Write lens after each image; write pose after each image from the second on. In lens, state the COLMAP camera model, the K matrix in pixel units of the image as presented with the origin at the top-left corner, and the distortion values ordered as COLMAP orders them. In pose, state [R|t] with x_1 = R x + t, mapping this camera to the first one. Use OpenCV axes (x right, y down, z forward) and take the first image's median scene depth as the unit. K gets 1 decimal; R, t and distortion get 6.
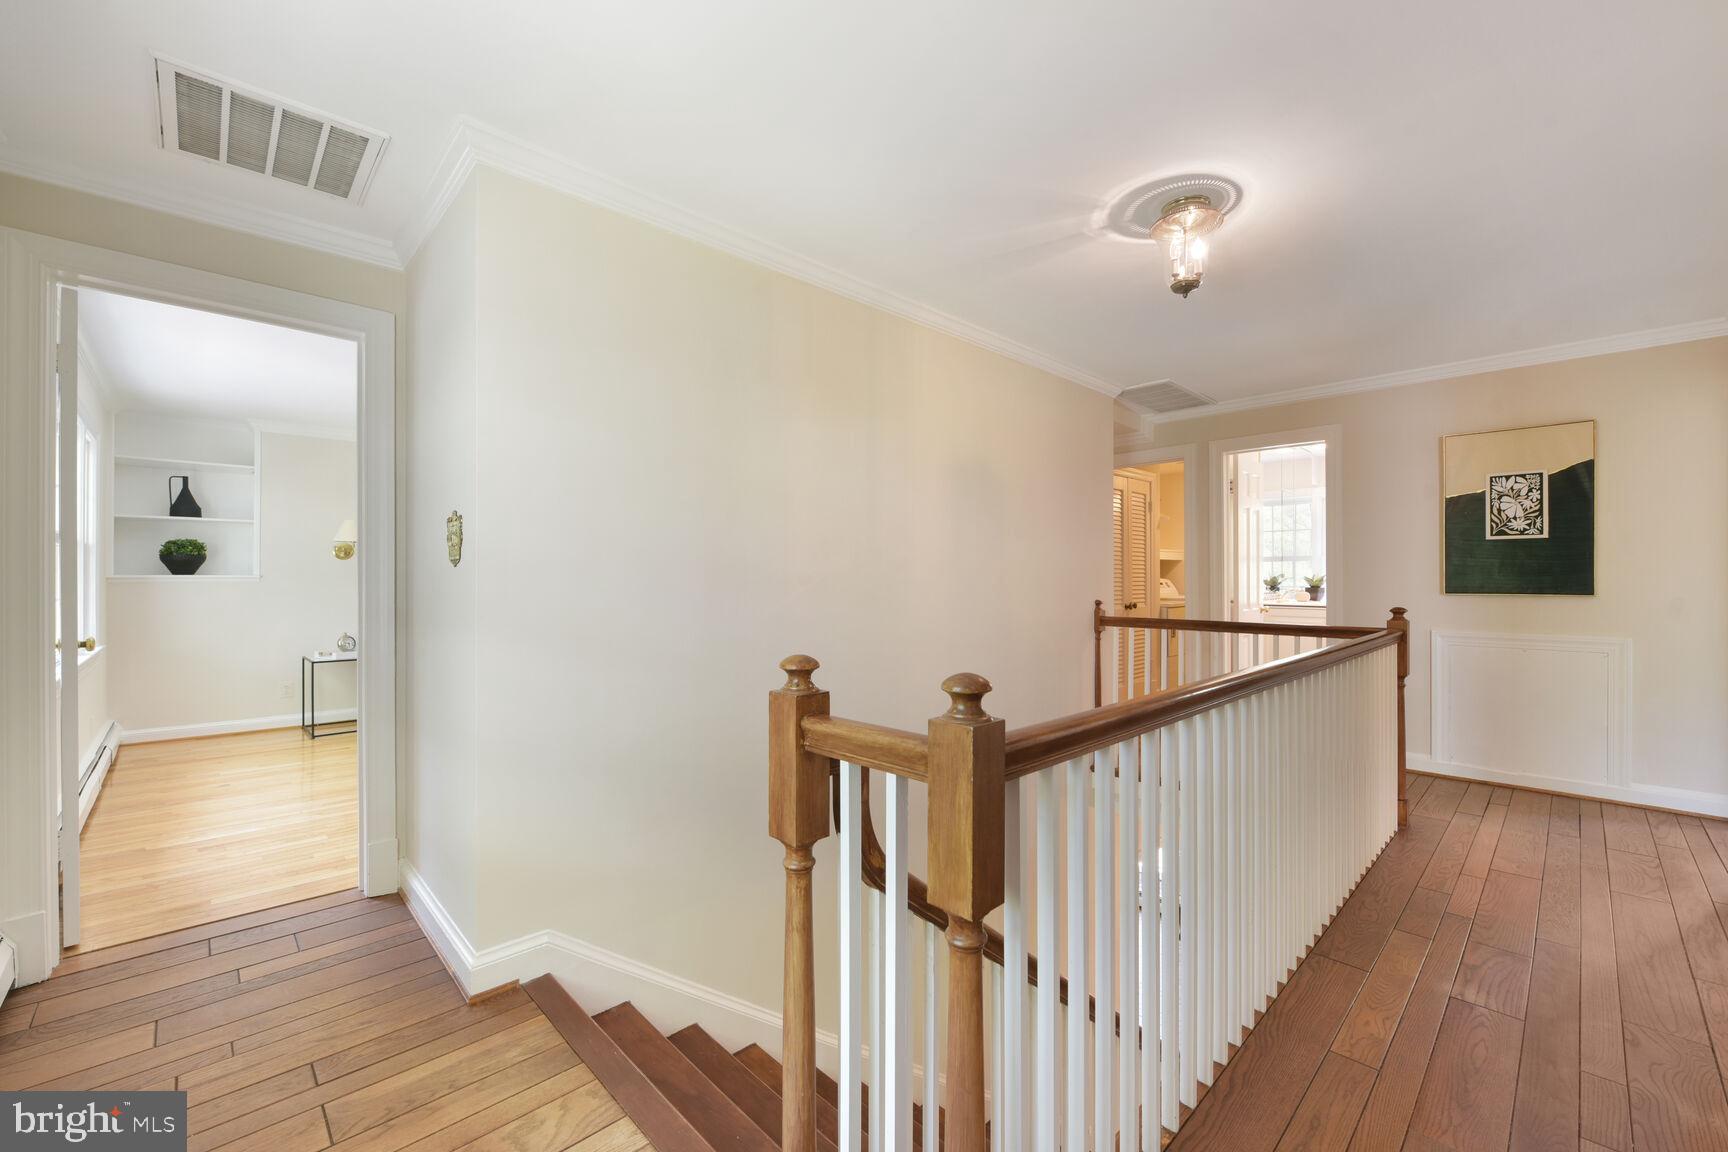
lens RADIAL K [[692.8, 0, 864.0], [0, 692.8, 576.0], [0, 0, 1]] dist [-0.010142, -0.000103]
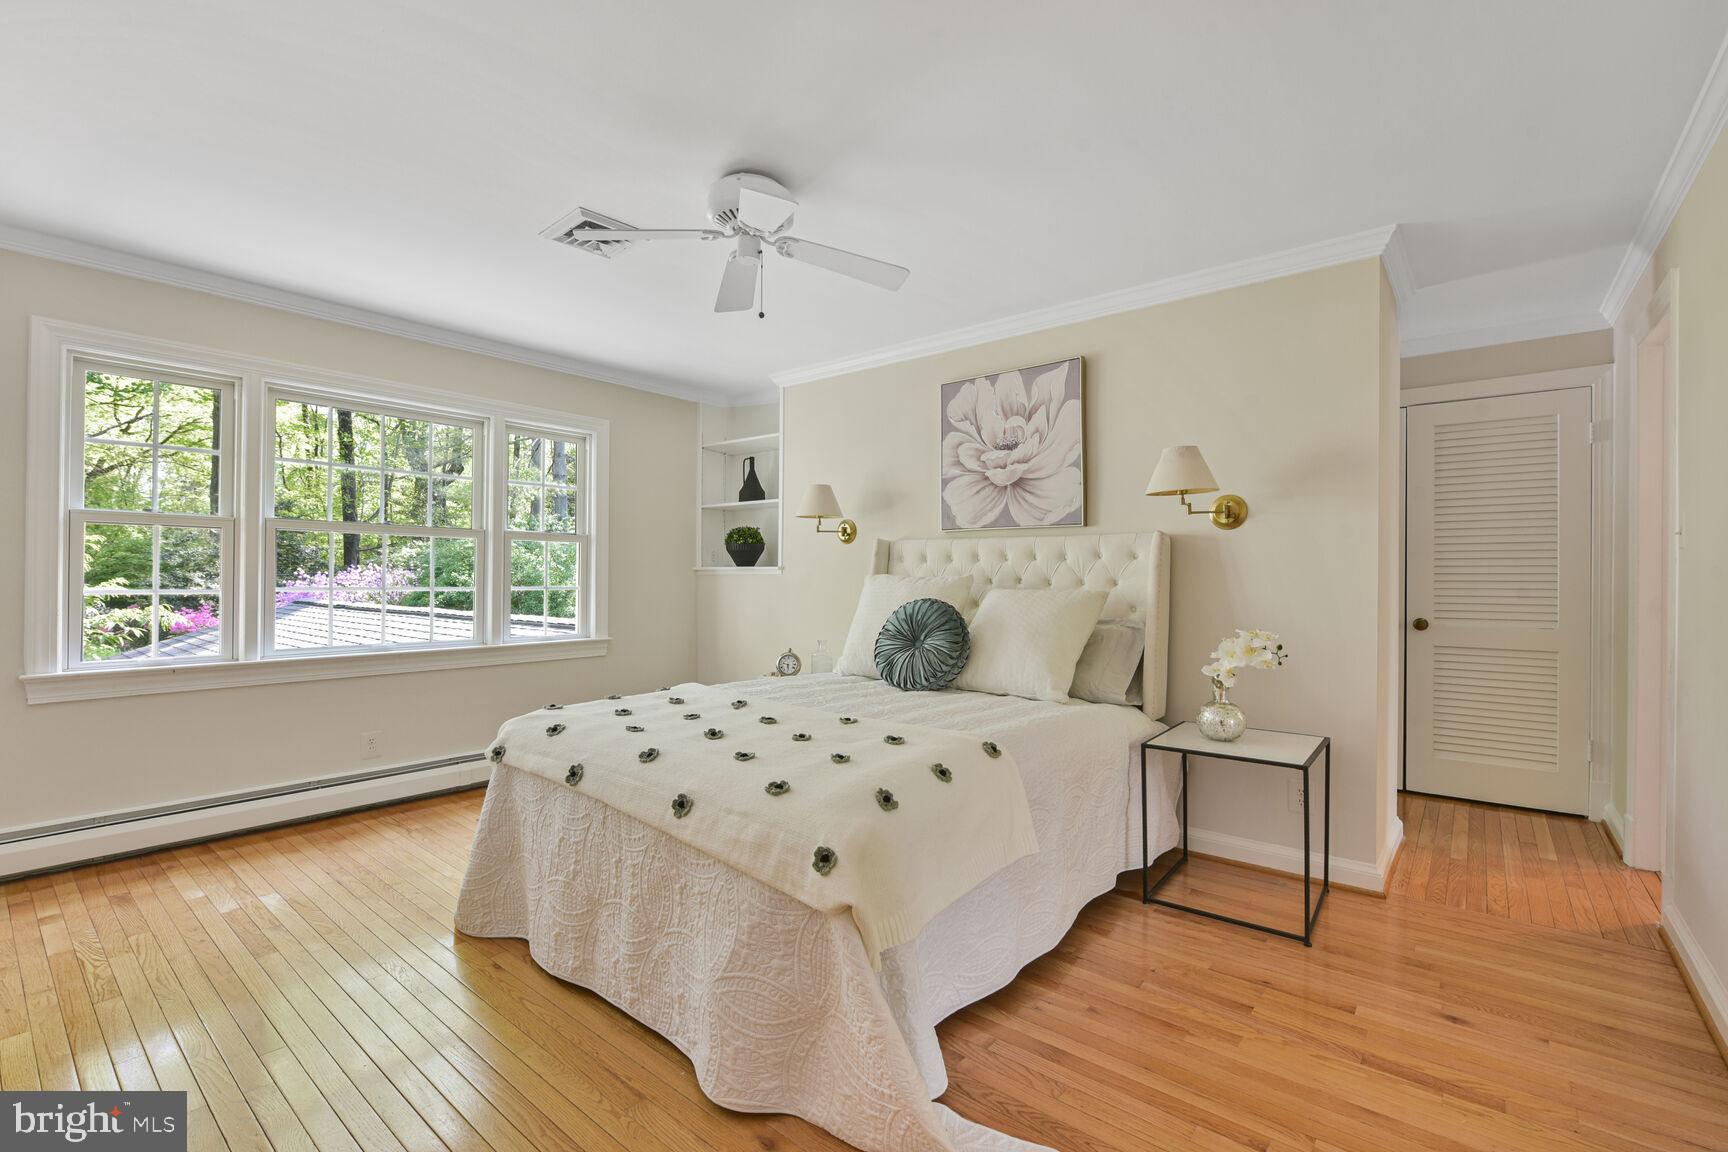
lens RADIAL K [[759.9, 0, 864.0], [0, 759.9, 576.0], [0, 0, 1]] dist [-0.008779, -0.000084]
pose [[0.116587, 0.002489, -0.993177, 0.014383], [-0.003906, 0.999990, 0.002047, 0.008249], [0.993173, 0.003641, 0.116595, 1.043109]]
